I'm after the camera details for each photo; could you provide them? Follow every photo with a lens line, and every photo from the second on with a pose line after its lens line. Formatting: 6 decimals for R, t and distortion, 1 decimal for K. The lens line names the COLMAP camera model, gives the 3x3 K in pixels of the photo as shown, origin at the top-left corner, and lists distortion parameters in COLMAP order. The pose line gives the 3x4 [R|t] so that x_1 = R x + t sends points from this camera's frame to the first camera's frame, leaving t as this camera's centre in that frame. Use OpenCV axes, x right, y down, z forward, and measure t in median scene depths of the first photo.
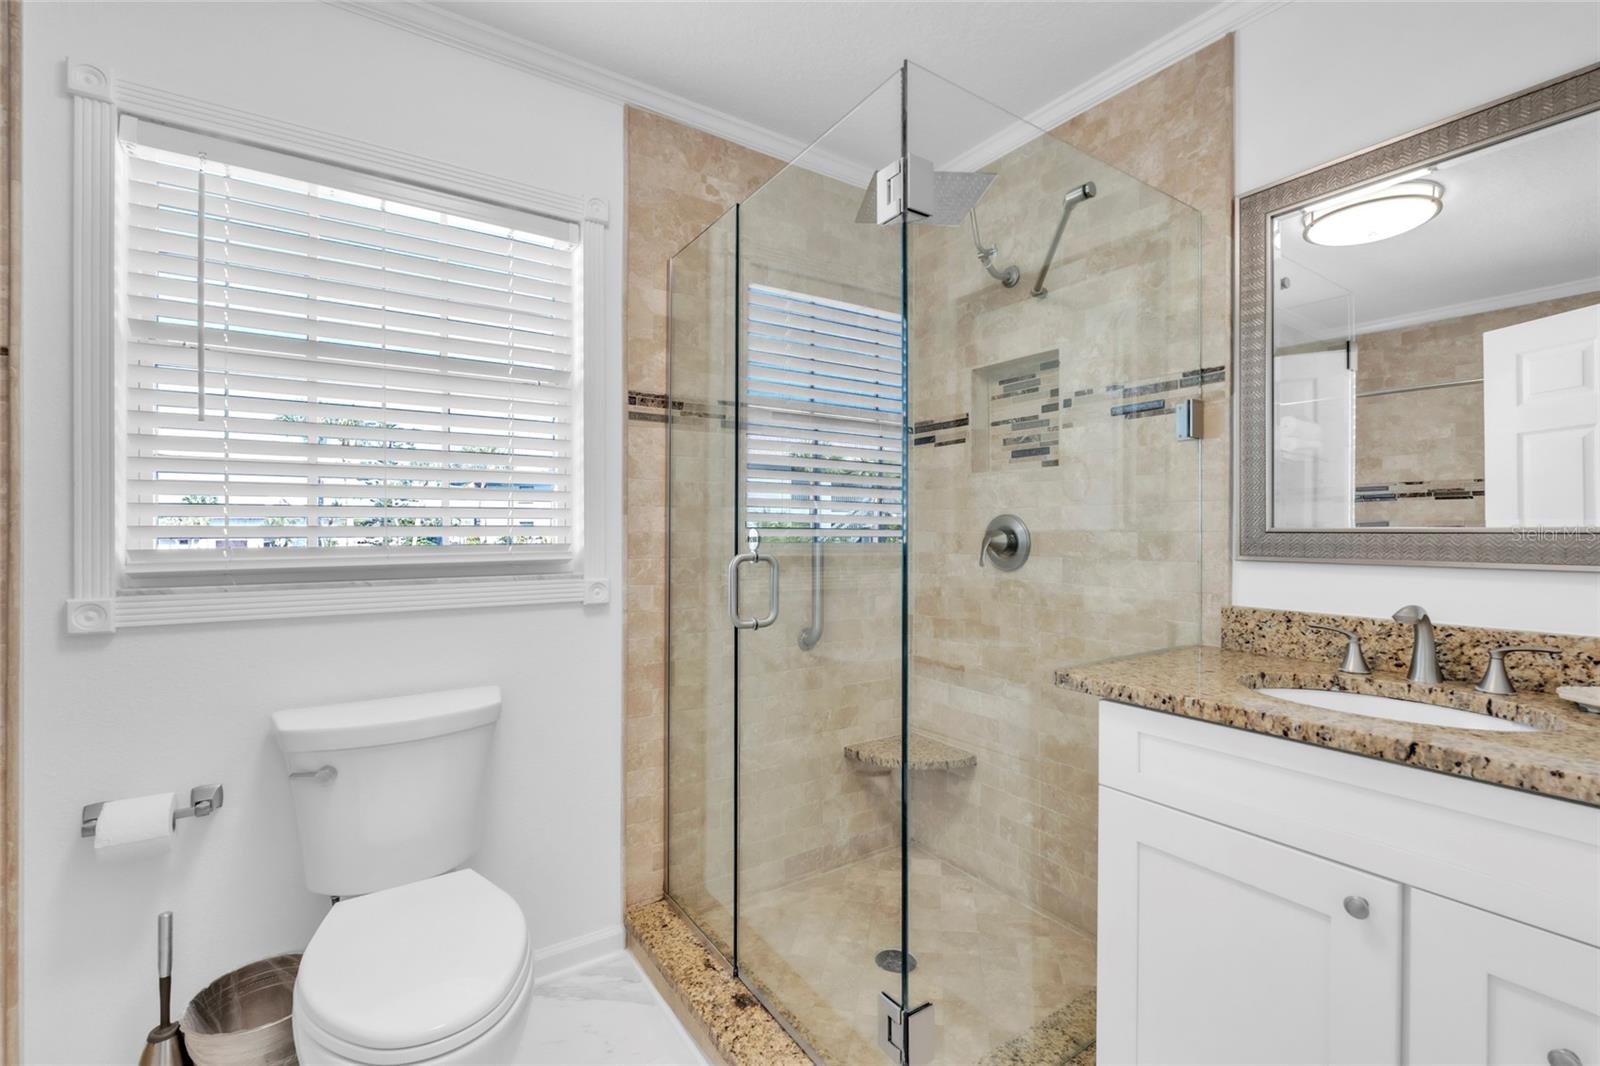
lens RADIAL K [[708.3, 0, 800.0], [0, 708.3, 533.0], [0, 0, 1]] dist [-0.002646, -0.000069]
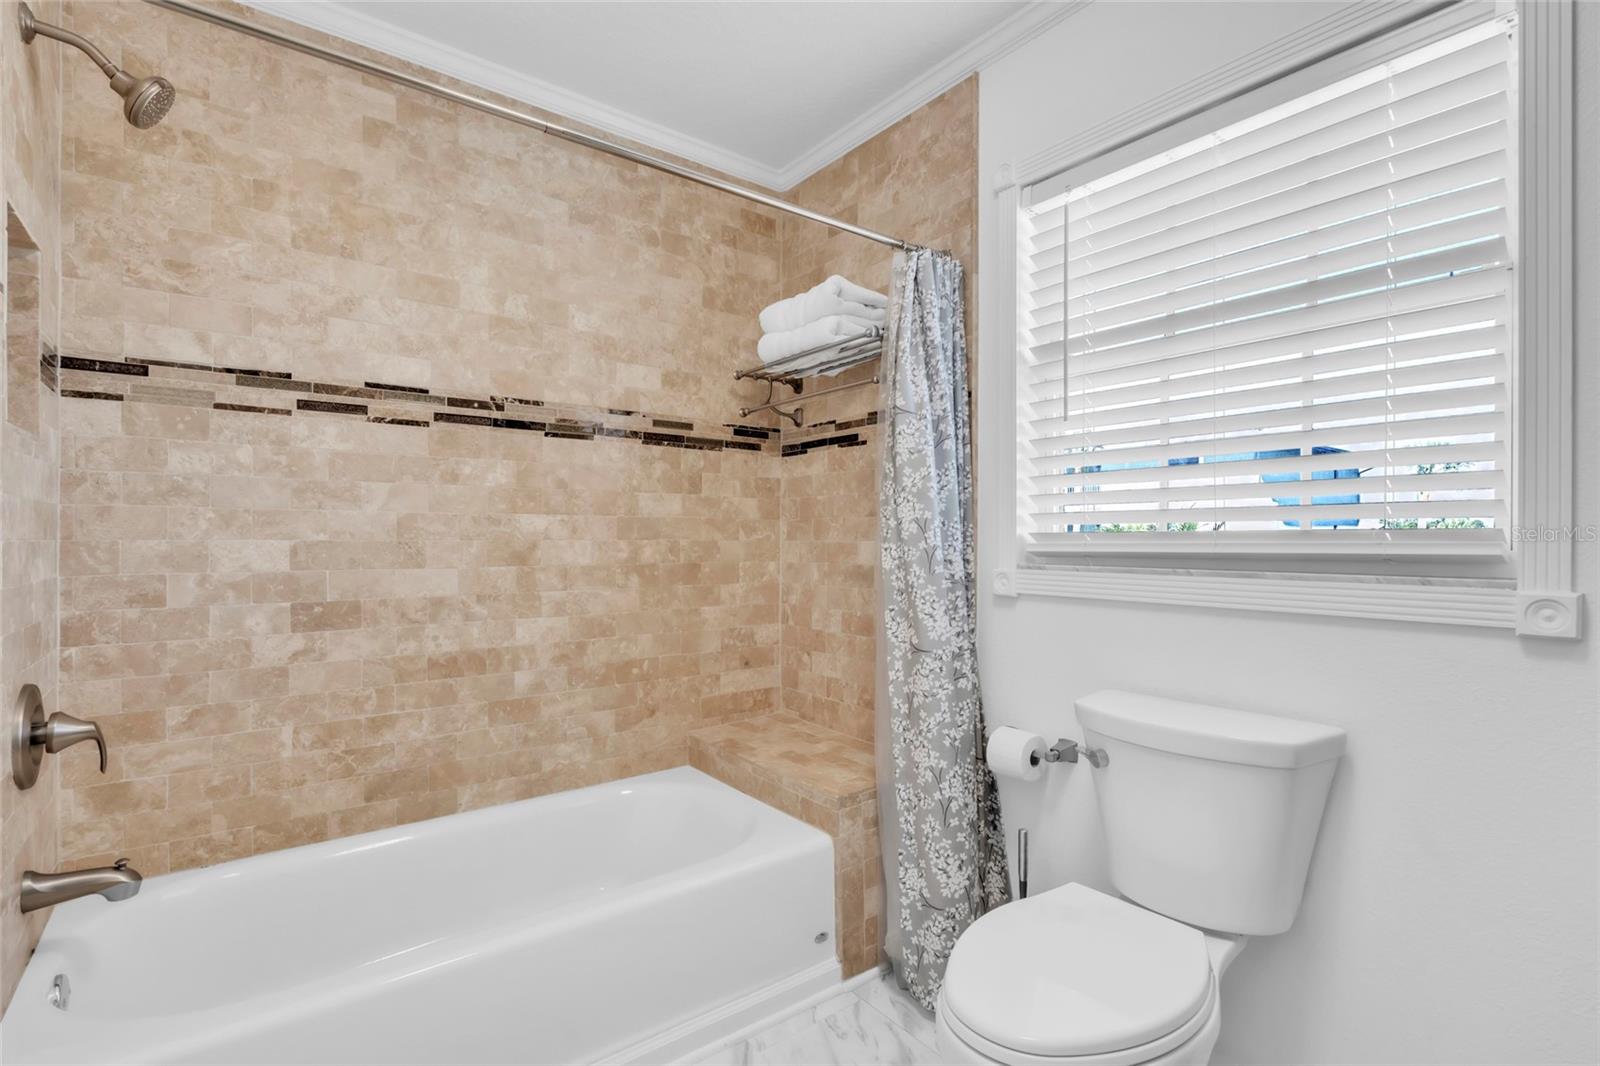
lens RADIAL K [[737.4, 0, 800.0], [0, 737.4, 533.0], [0, 0, 1]] dist [-0.004970, -0.000336]
pose [[0.071206, -0.000225, -0.997462, 0.306644], [-0.001888, 0.999998, -0.000360, 0.024527], [0.997460, 0.001909, 0.071205, 0.471887]]
